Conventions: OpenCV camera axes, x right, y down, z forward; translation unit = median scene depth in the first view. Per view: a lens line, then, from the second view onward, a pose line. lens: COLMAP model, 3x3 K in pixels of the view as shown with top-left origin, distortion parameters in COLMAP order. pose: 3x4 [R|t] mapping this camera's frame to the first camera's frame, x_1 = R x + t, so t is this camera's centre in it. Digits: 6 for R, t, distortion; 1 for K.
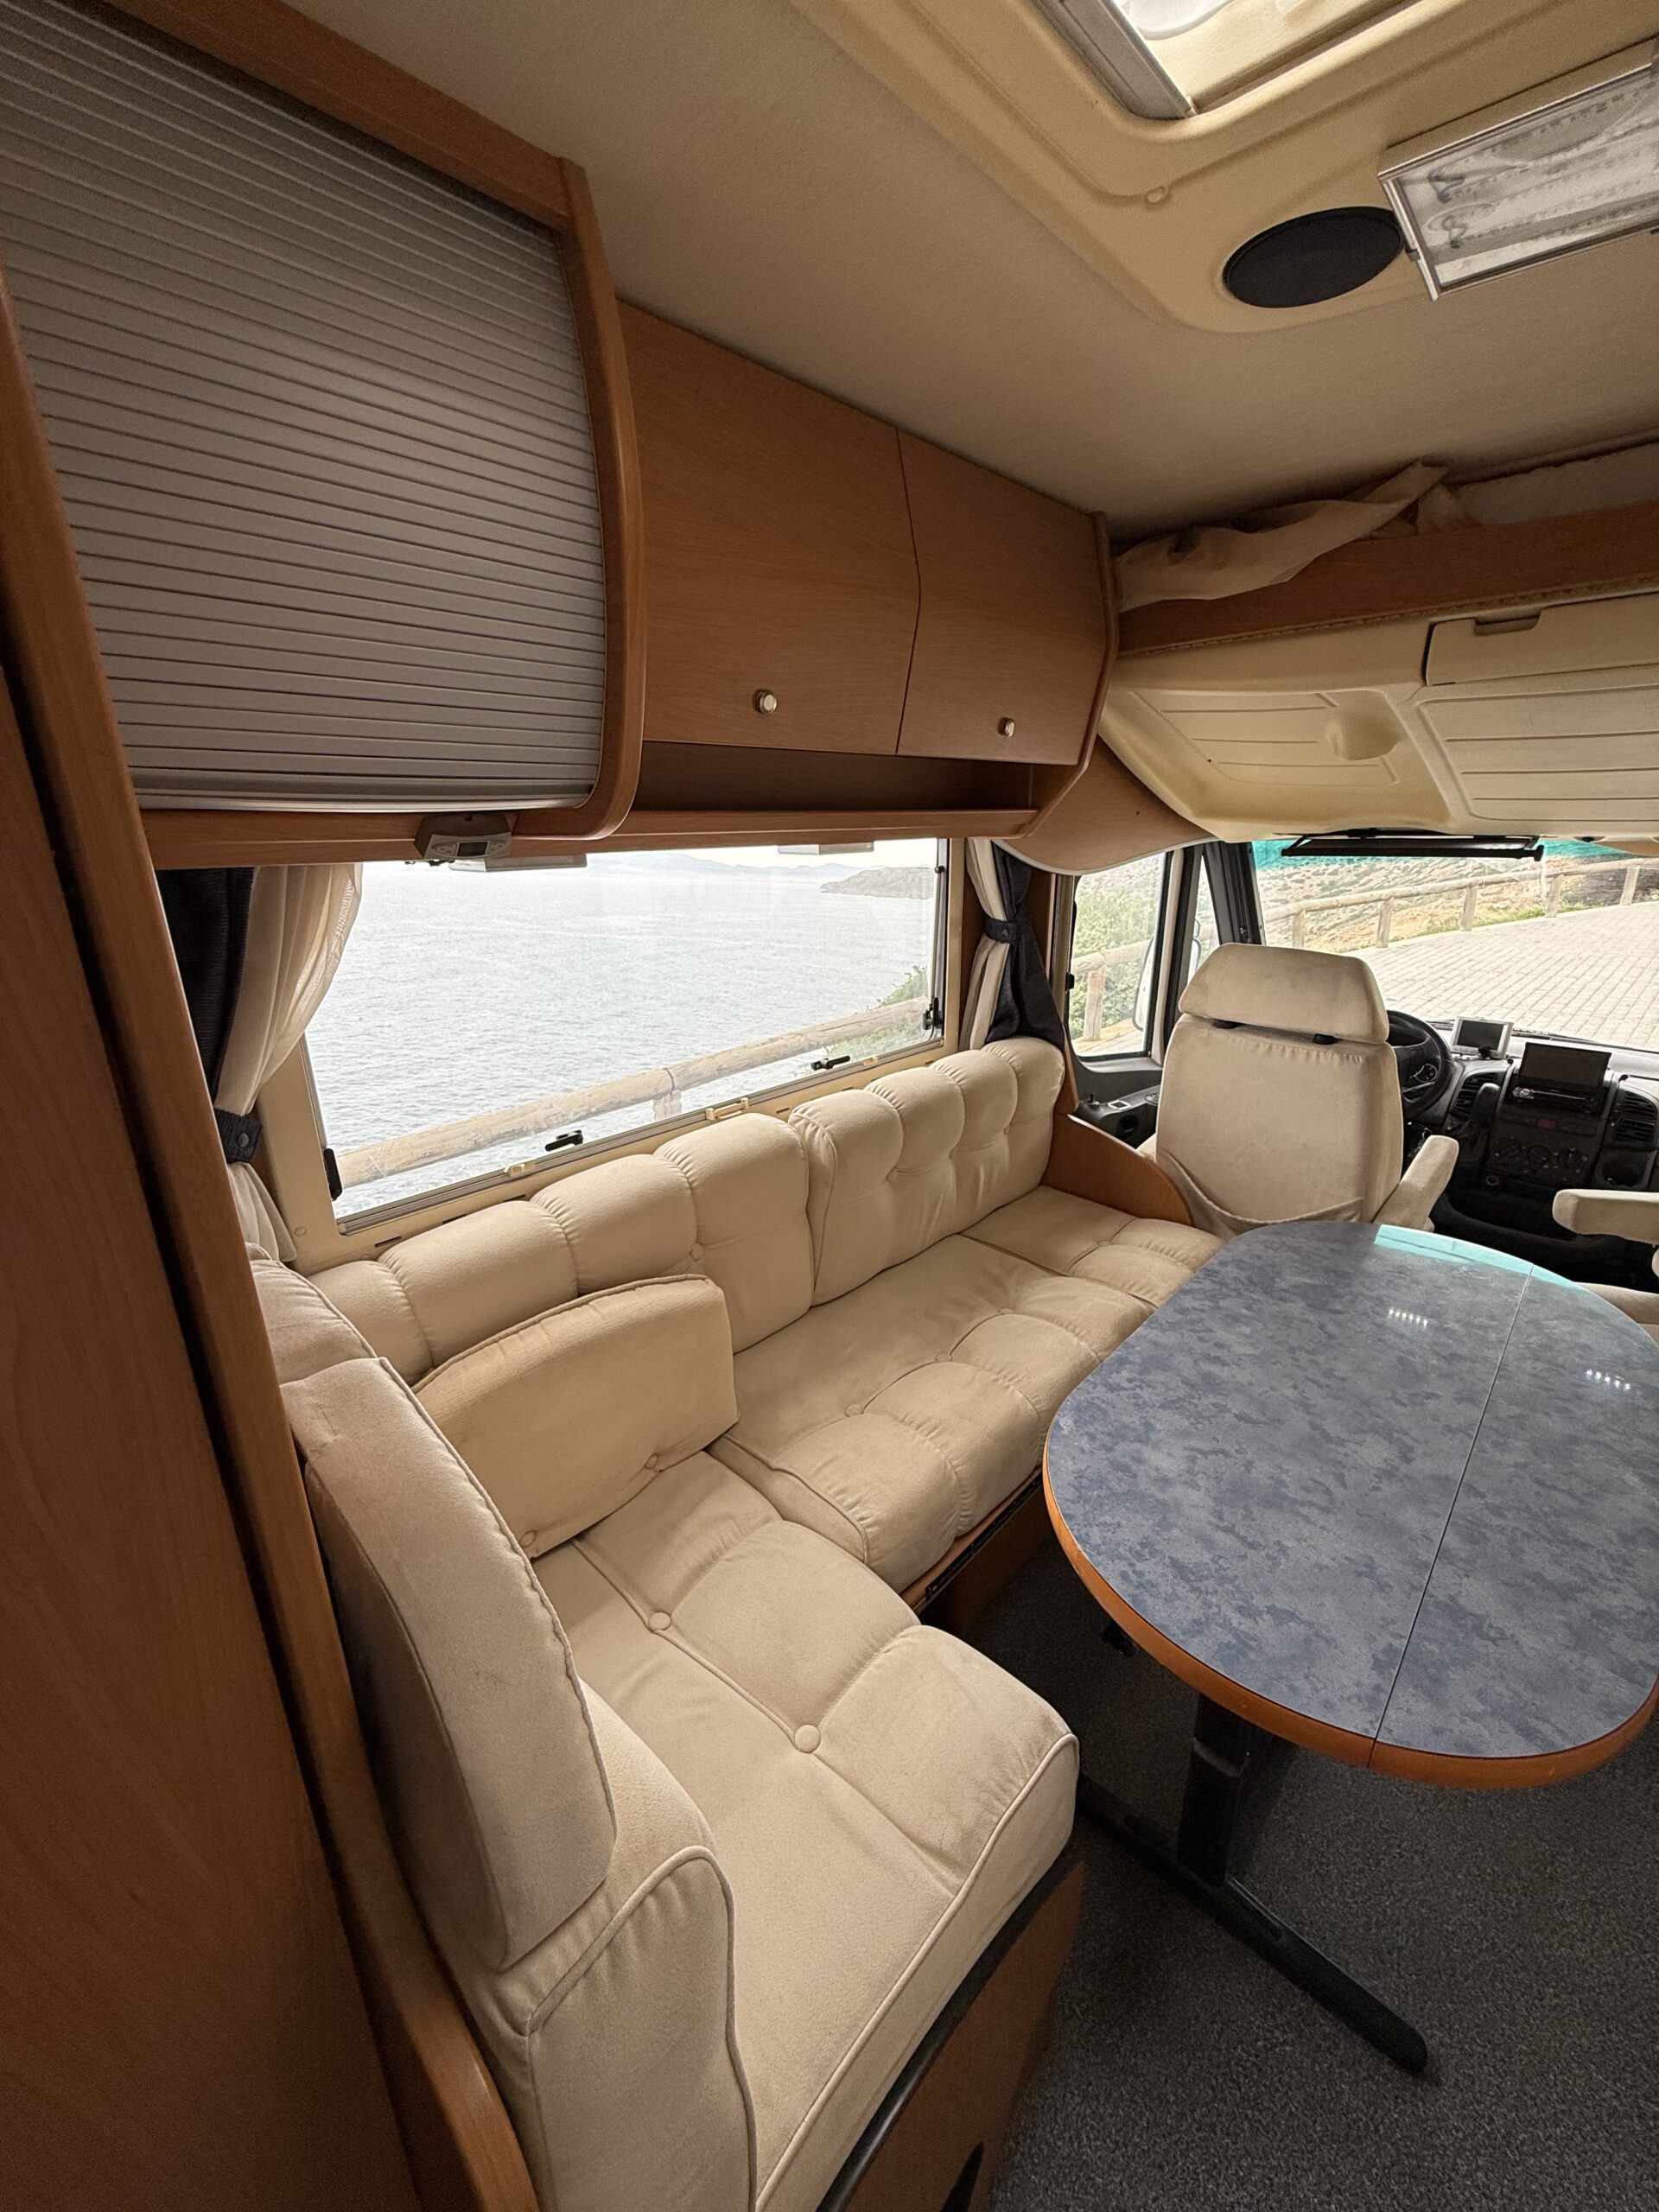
lens RADIAL K [[880.1, 0, 828.9], [0, 880.1, 1101.5], [0, 0, 1]] dist [-0.000504, 0.000129]
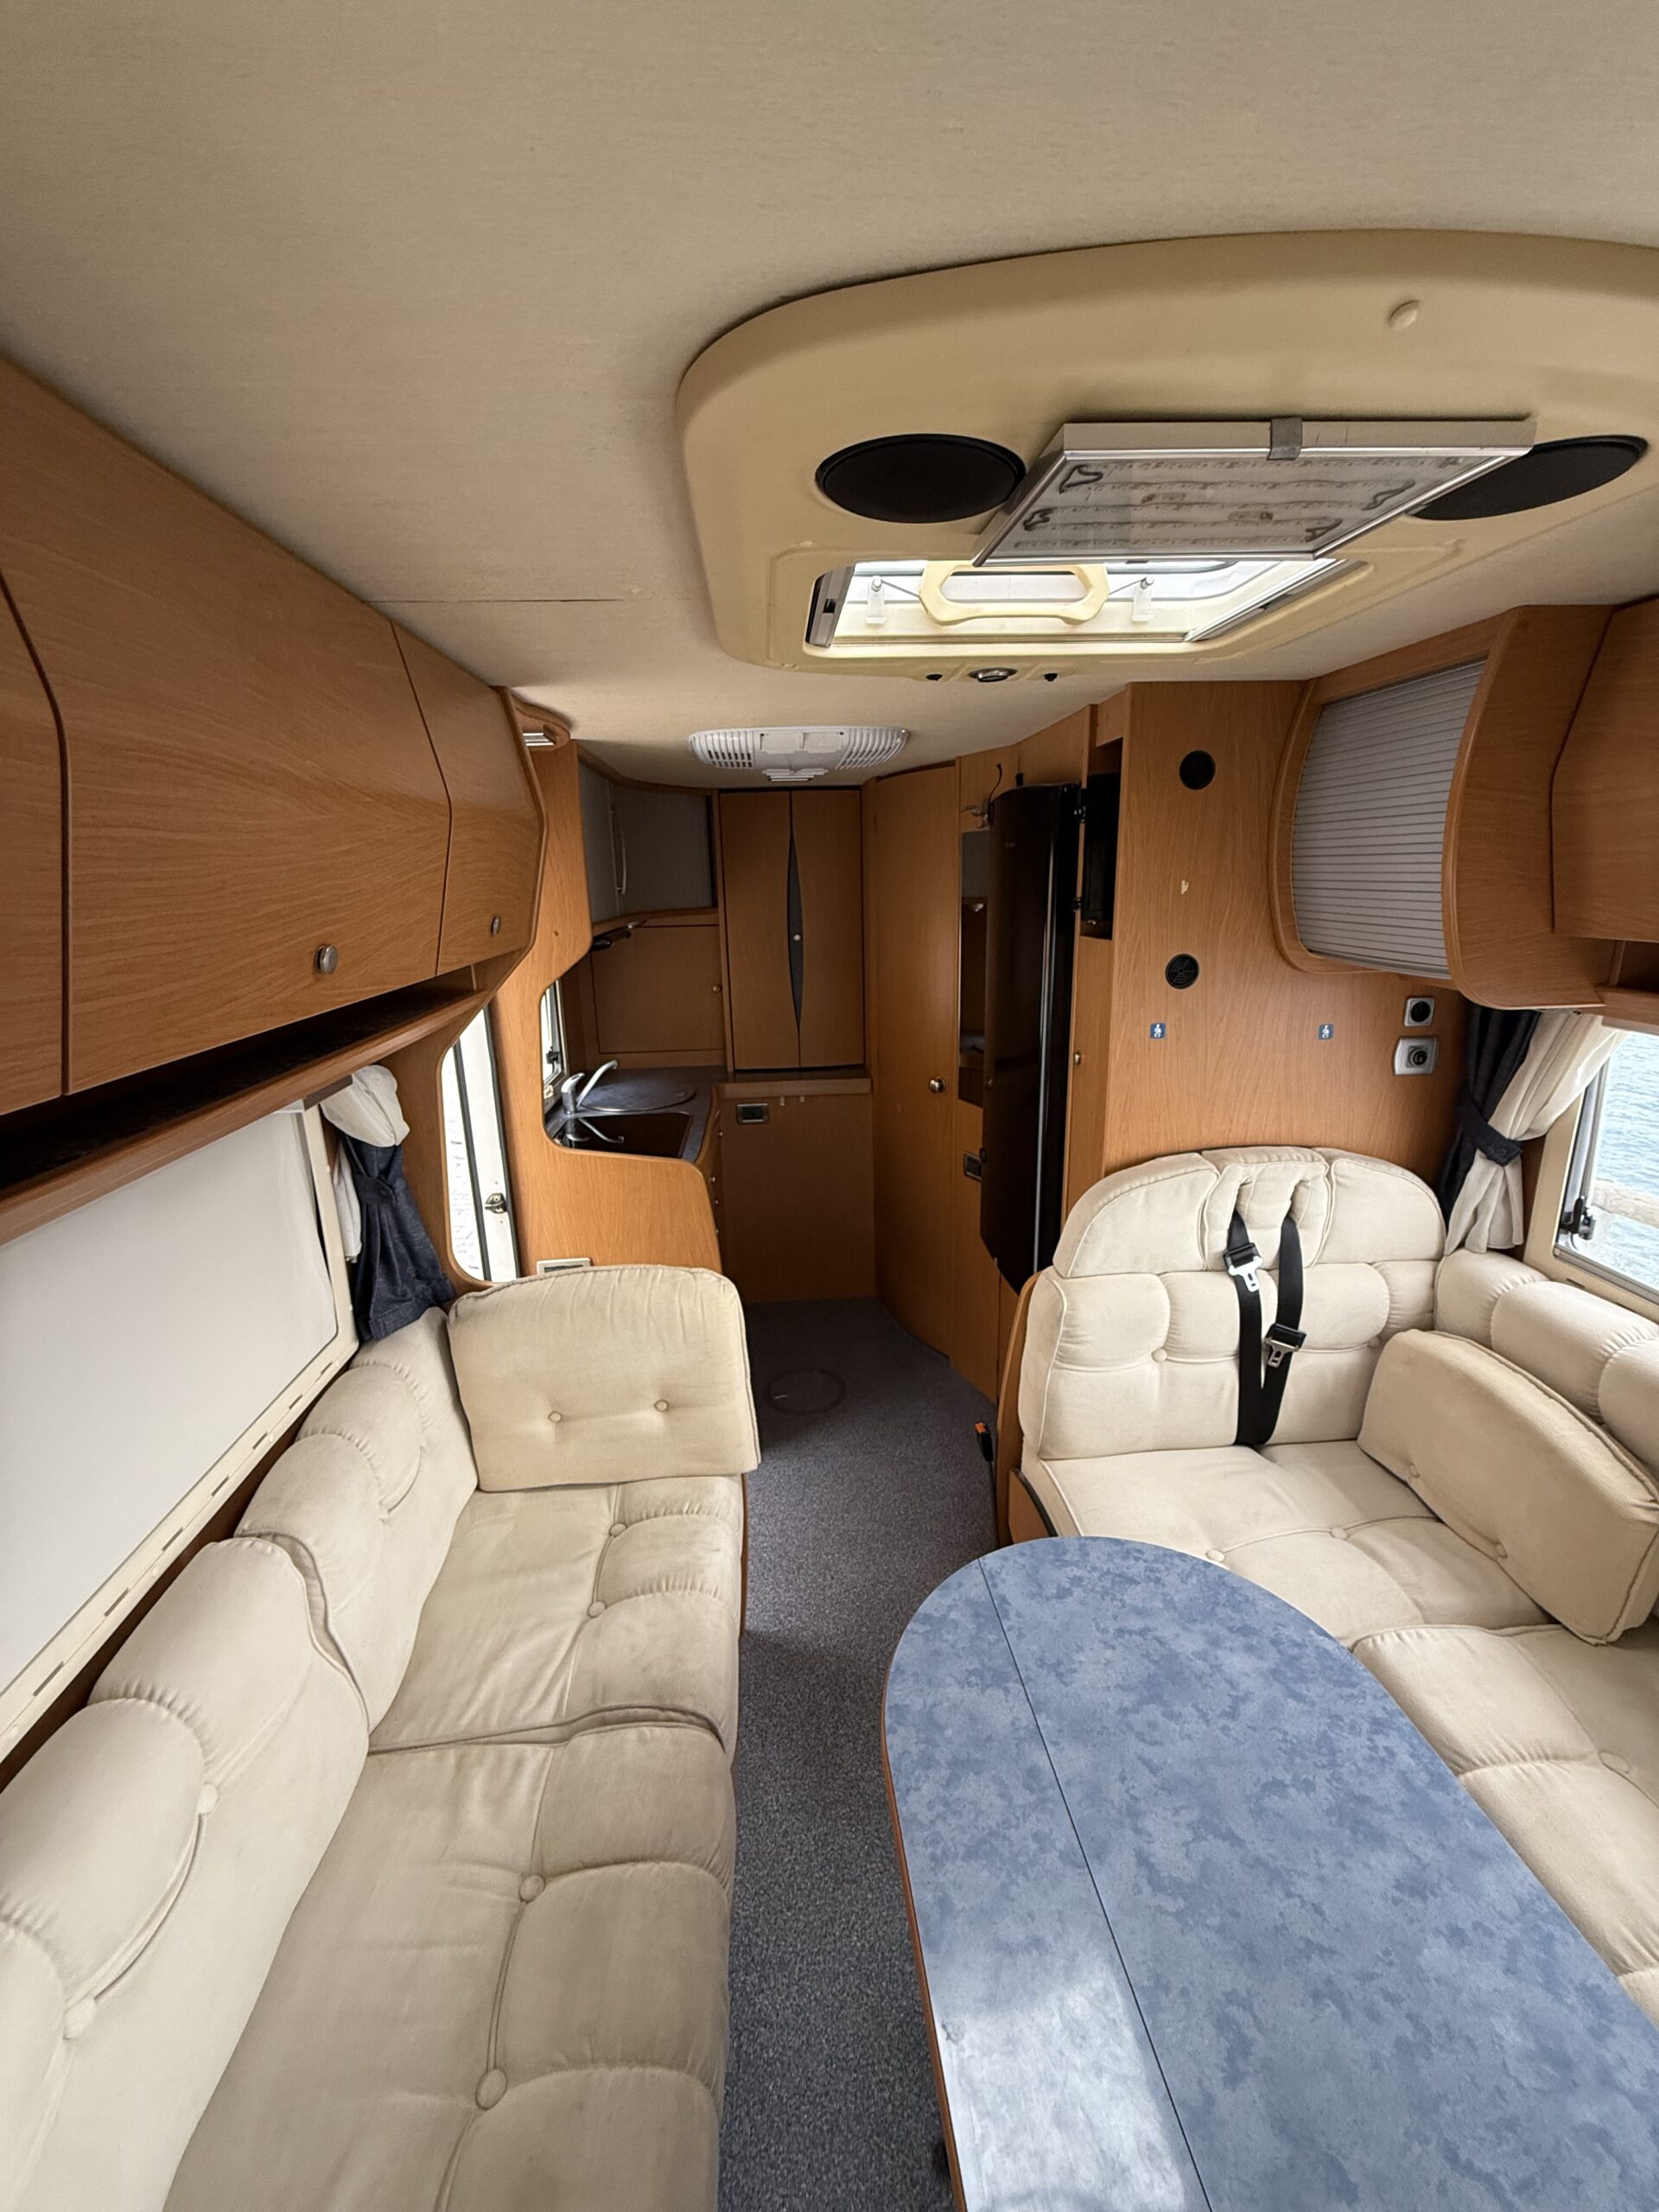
lens RADIAL K [[880.1, 0, 828.9], [0, 880.1, 1101.5], [0, 0, 1]] dist [-0.000504, 0.000129]
pose [[-0.661591, 0.217342, -0.717677, 0.796579], [-0.195119, 0.874211, 0.444617, -0.320274], [0.724035, 0.434187, -0.535962, 0.572659]]
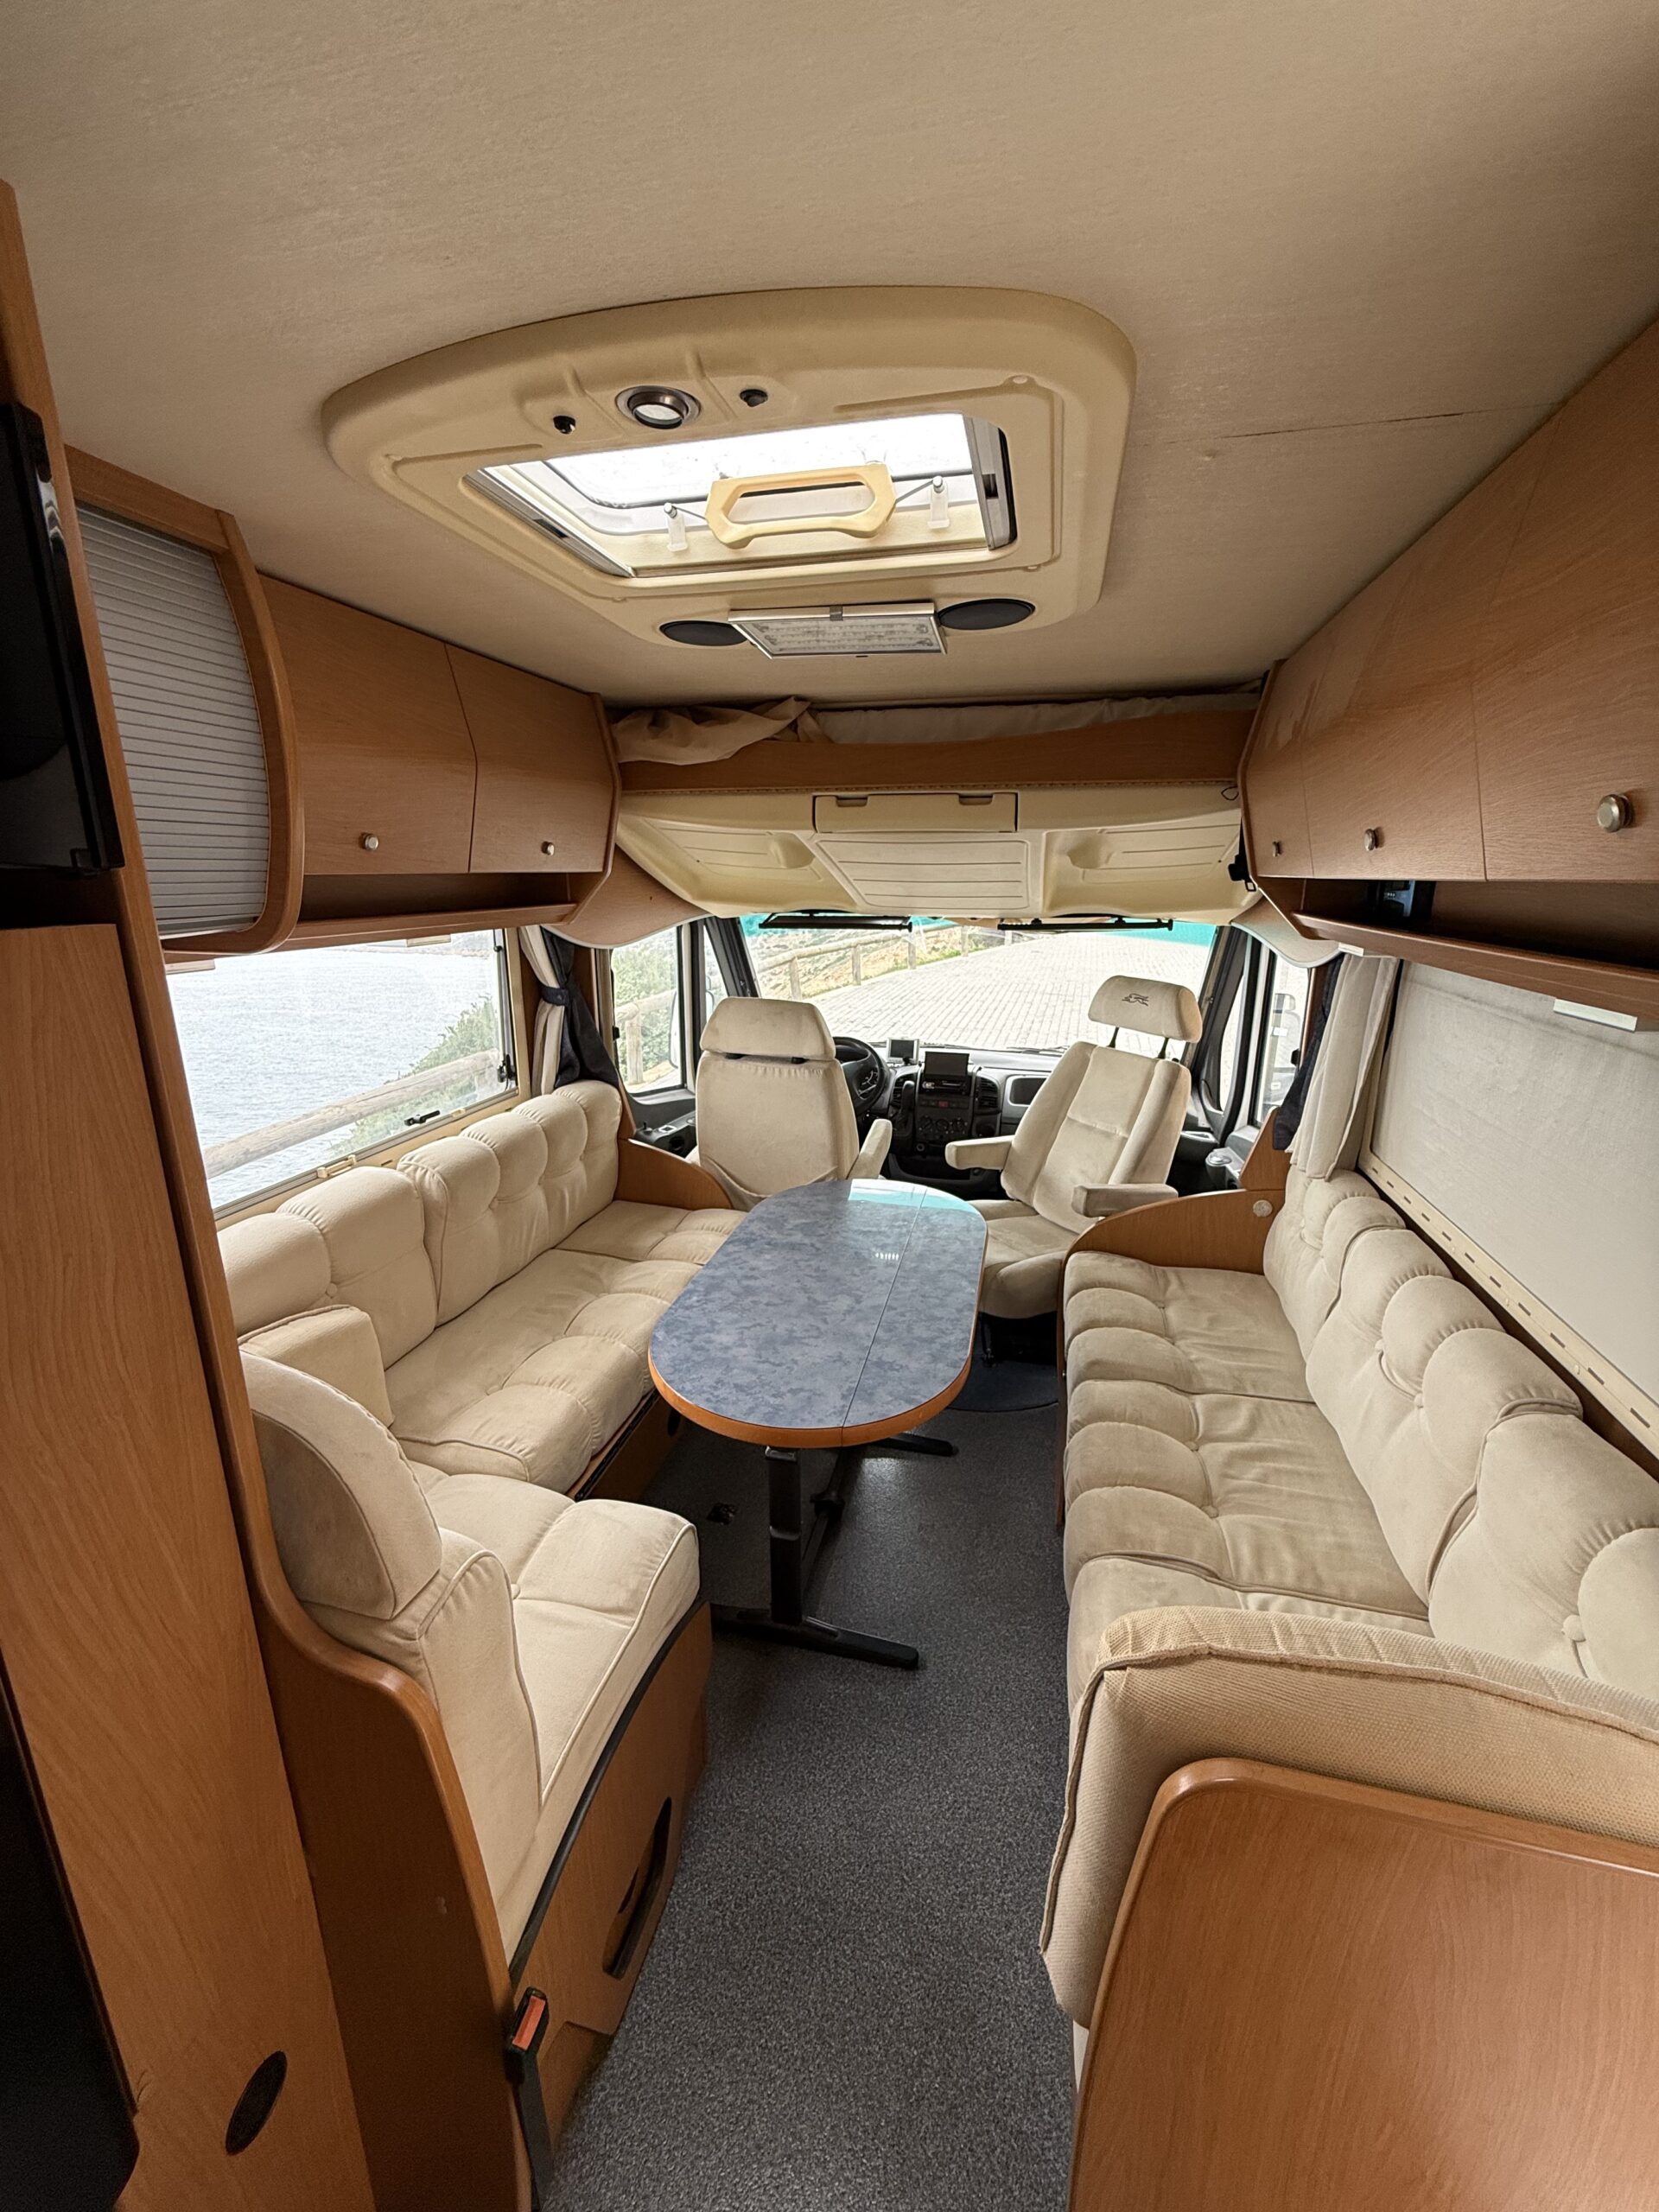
lens RADIAL K [[880.1, 0, 828.9], [0, 880.1, 1101.5], [0, 0, 1]] dist [-0.000504, 0.000129]
pose [[0.869060, -0.109630, 0.482407, -0.098636], [0.136220, 0.990470, -0.020311, 0.033816], [-0.475583, 0.083365, 0.875712, -0.293036]]
